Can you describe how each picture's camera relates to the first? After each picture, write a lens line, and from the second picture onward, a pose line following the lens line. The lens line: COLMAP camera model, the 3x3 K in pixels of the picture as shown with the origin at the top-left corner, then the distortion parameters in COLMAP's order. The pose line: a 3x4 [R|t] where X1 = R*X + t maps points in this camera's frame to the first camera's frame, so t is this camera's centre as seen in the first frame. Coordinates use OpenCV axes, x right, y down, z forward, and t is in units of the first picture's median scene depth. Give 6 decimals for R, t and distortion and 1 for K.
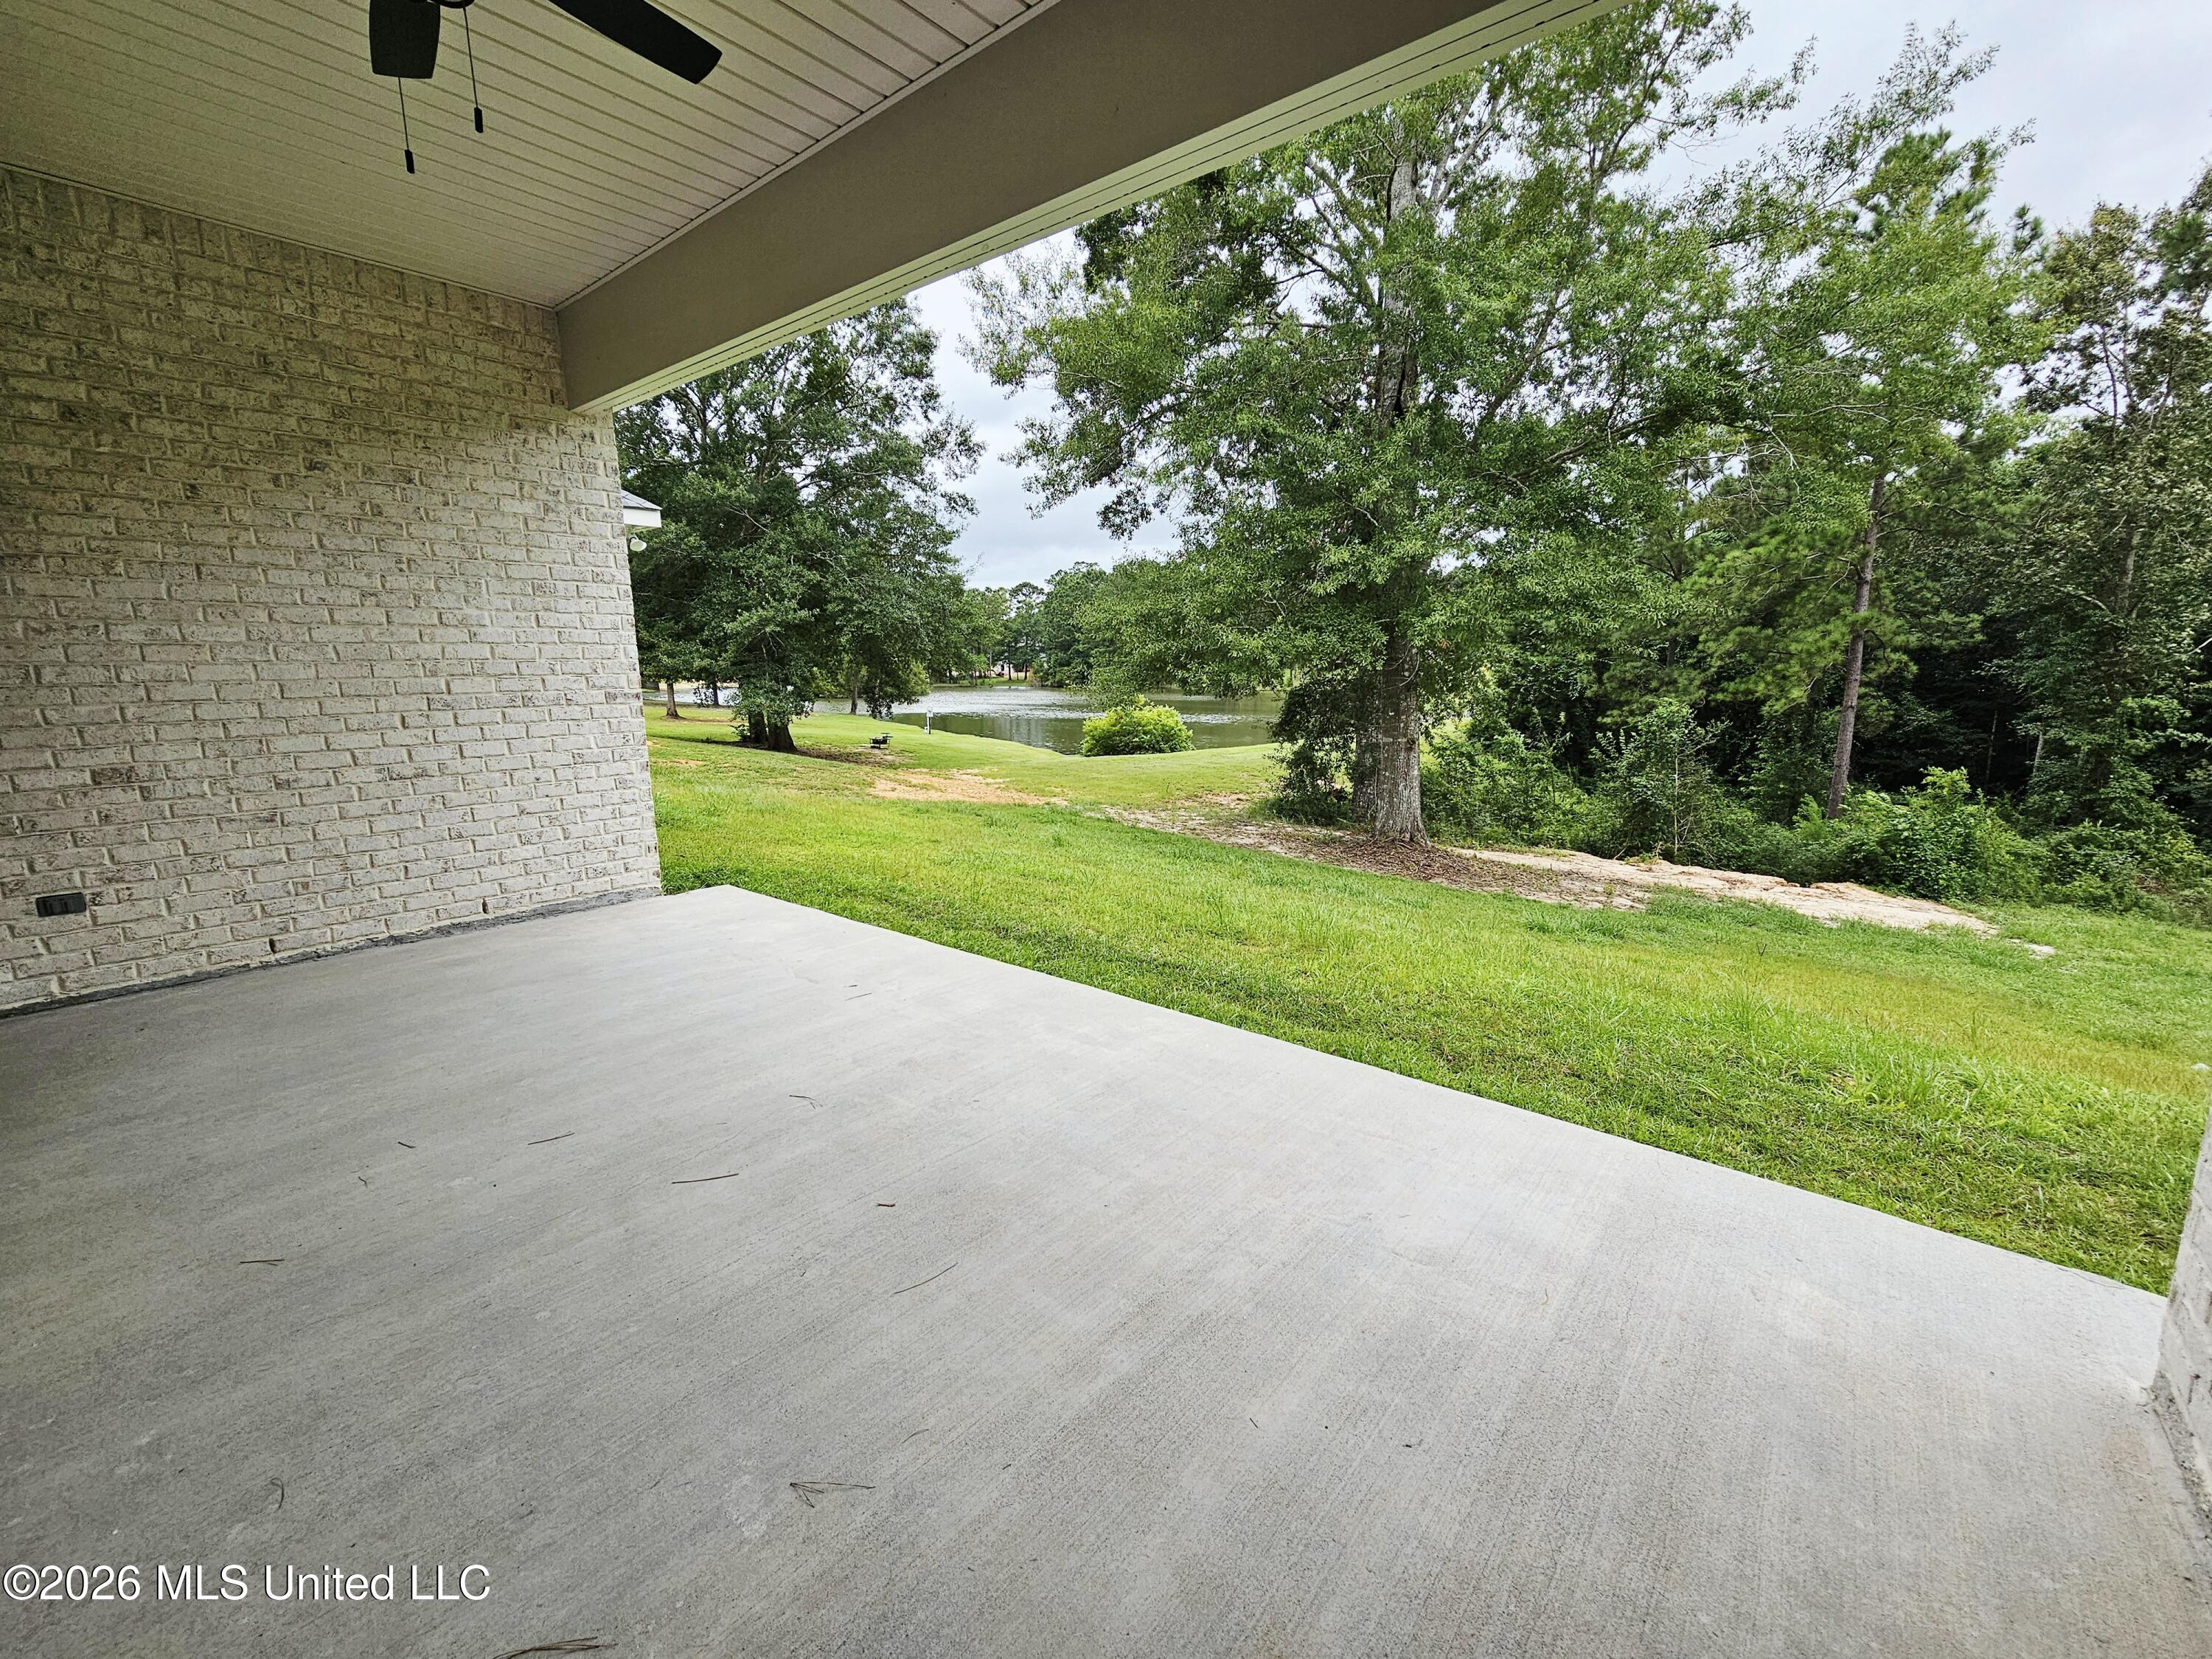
lens RADIAL K [[911.1, 0, 1102.8], [0, 911.1, 832.8], [0, 0, 1]] dist [-0.001130, 0.000379]
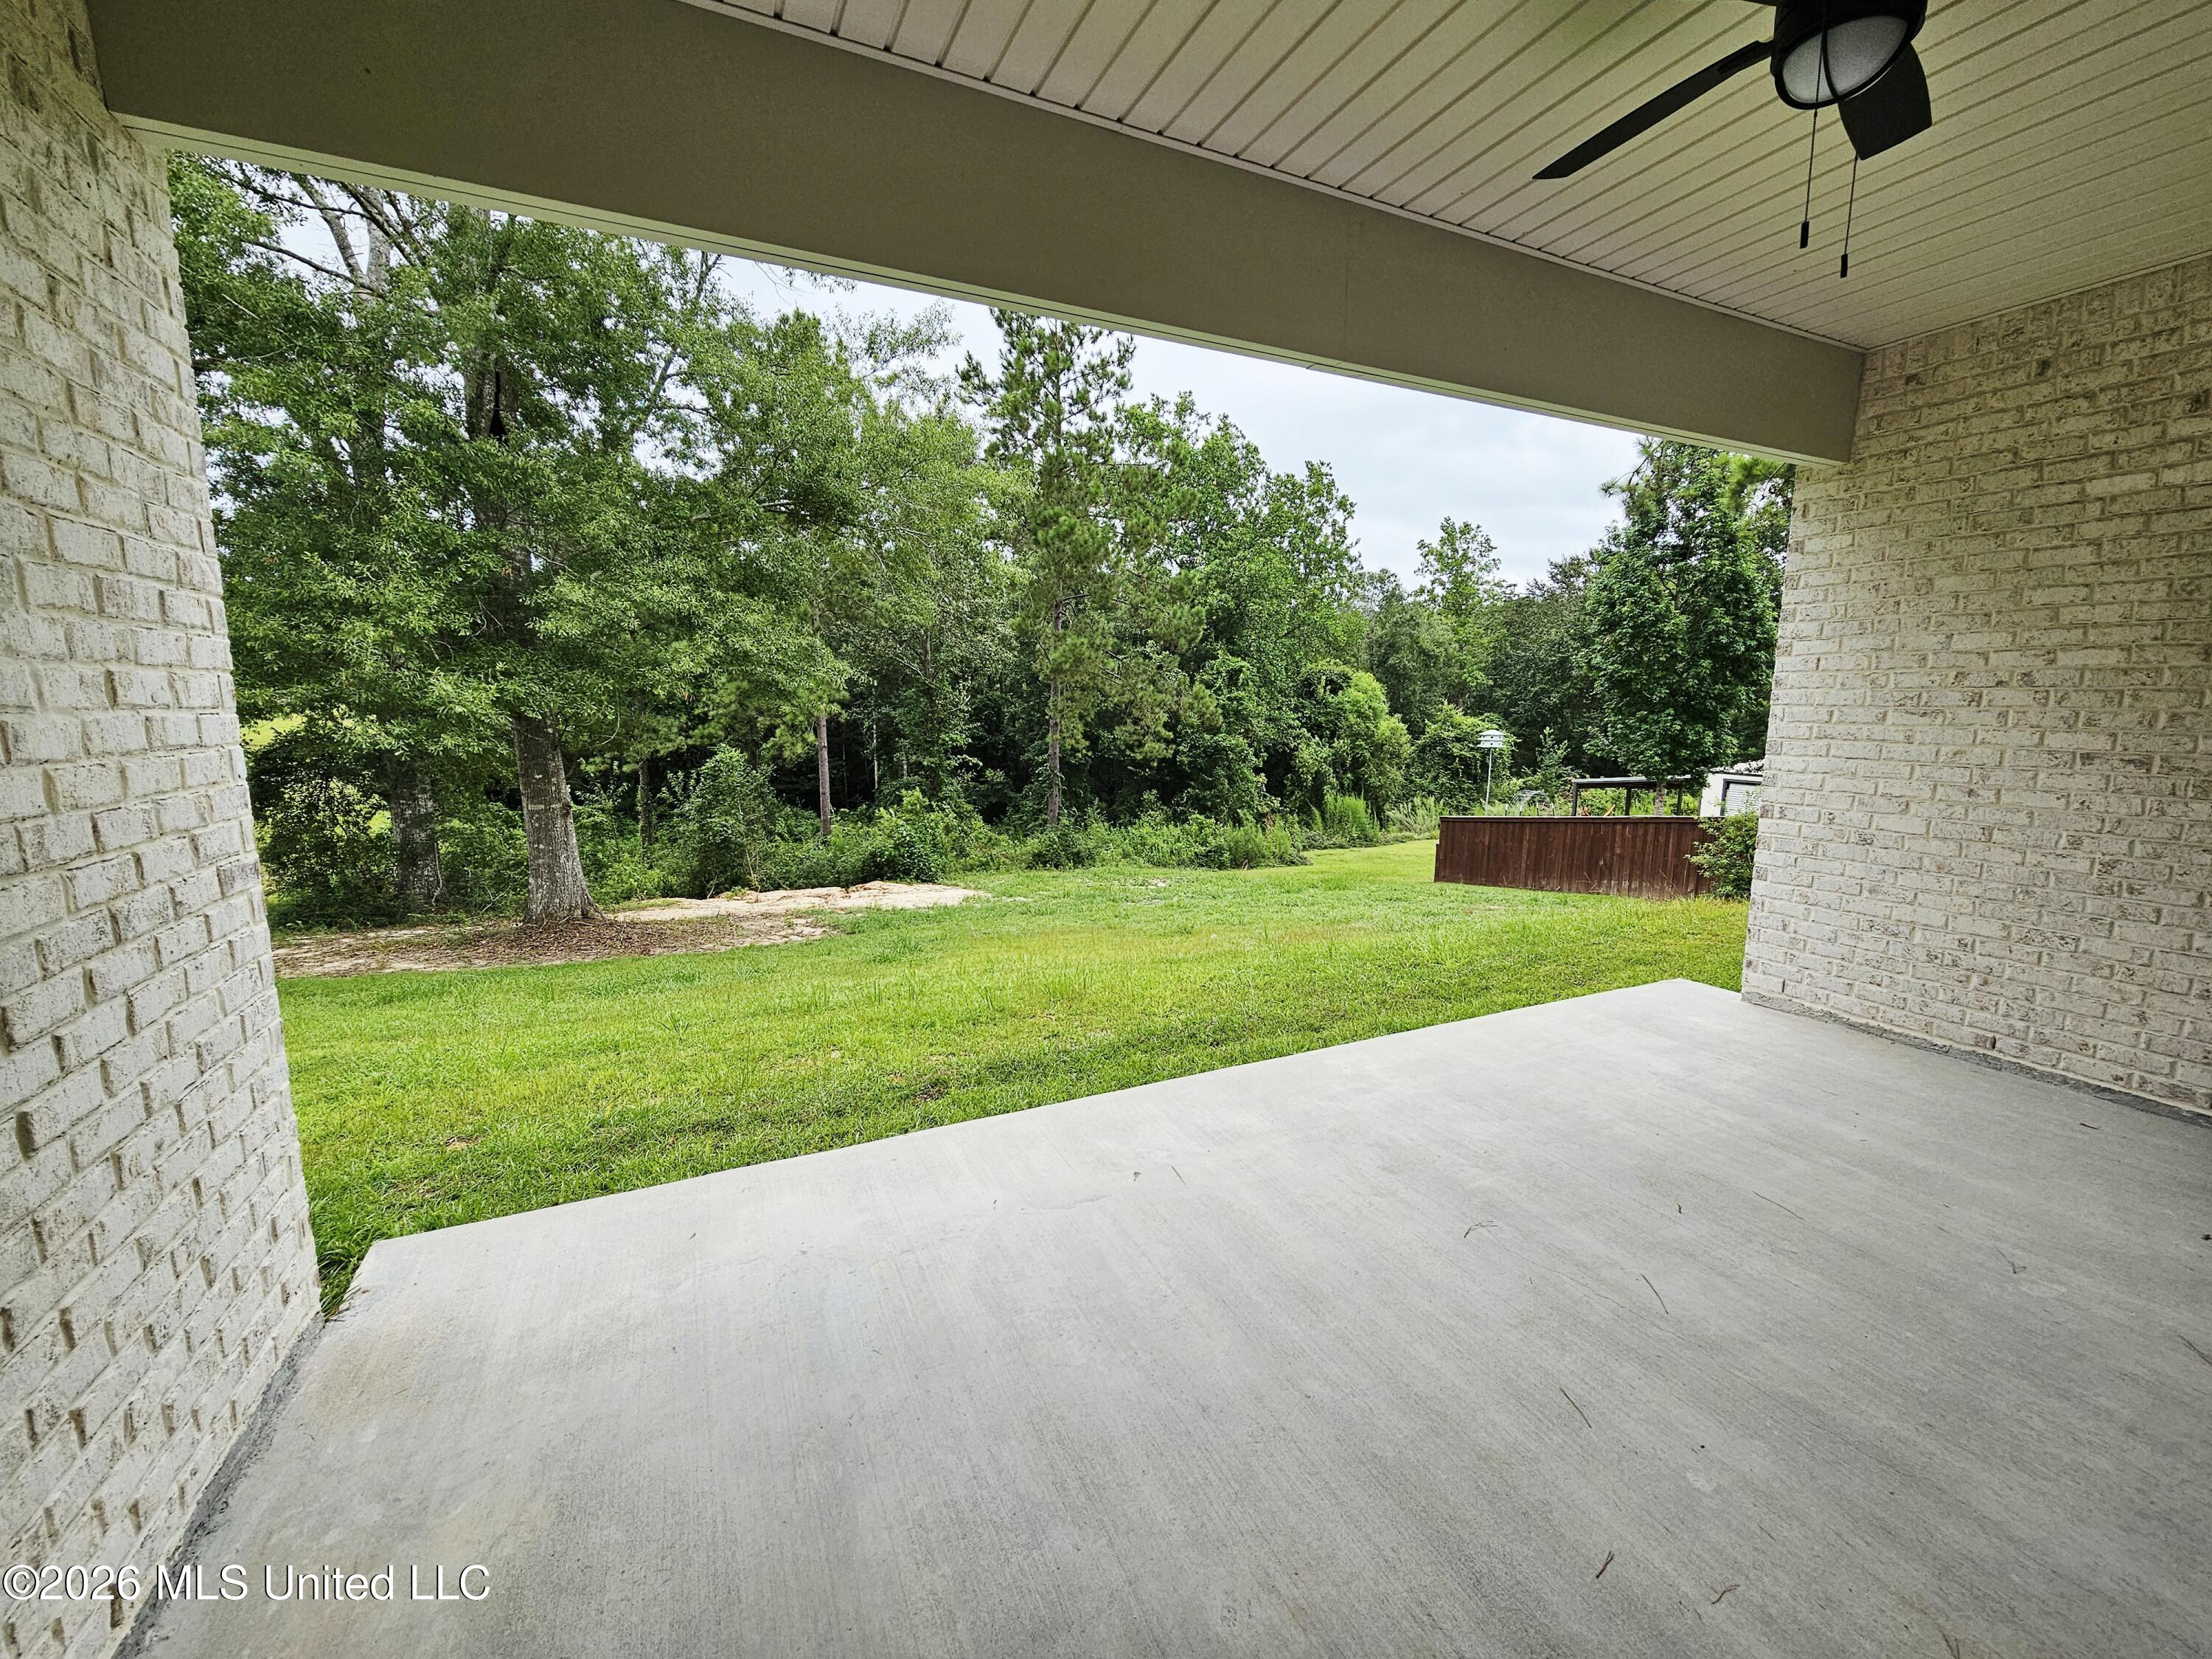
lens RADIAL K [[911.1, 0, 1102.8], [0, 911.1, 832.8], [0, 0, 1]] dist [-0.001130, 0.000379]
pose [[0.423998, -0.123393, 0.897218, -1.088806], [0.163733, 0.984794, 0.058062, -0.195327], [-0.890740, 0.122286, 0.437754, 0.742708]]
